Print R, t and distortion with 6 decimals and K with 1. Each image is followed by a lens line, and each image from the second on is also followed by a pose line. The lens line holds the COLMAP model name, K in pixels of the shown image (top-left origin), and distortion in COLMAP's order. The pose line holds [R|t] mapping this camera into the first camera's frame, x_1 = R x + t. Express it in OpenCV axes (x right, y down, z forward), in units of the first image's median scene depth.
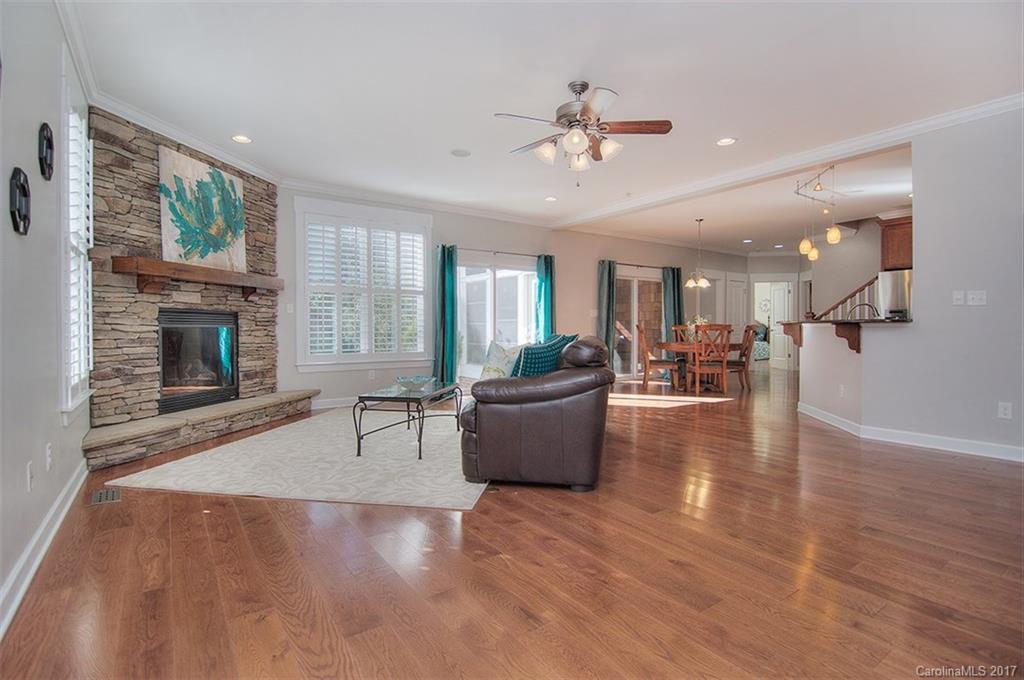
lens RADIAL K [[503.0, 0, 512.4], [0, 503.0, 331.3], [0, 0, 1]] dist [-0.000665, -0.000113]
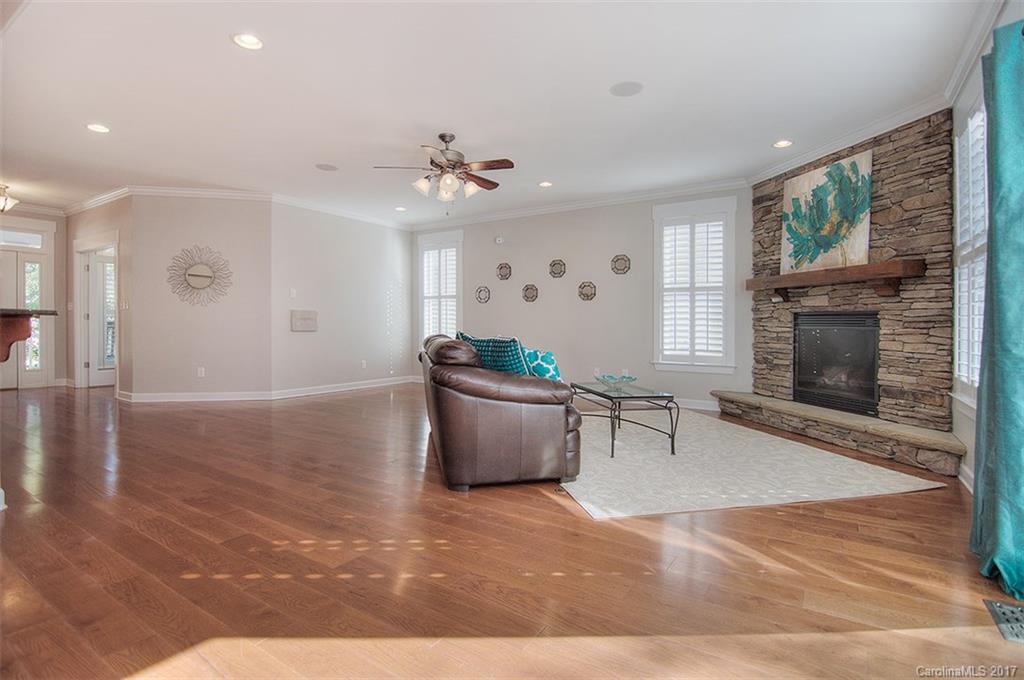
lens RADIAL K [[503.0, 0, 510.3], [0, 503.0, 334.1], [0, 0, 1]] dist [-0.000665, -0.000113]
pose [[-0.929011, 0.003619, -0.370034, 0.340746], [-0.007089, 0.999595, 0.027573, -0.020819], [0.369984, 0.028239, -0.928609, 1.686298]]
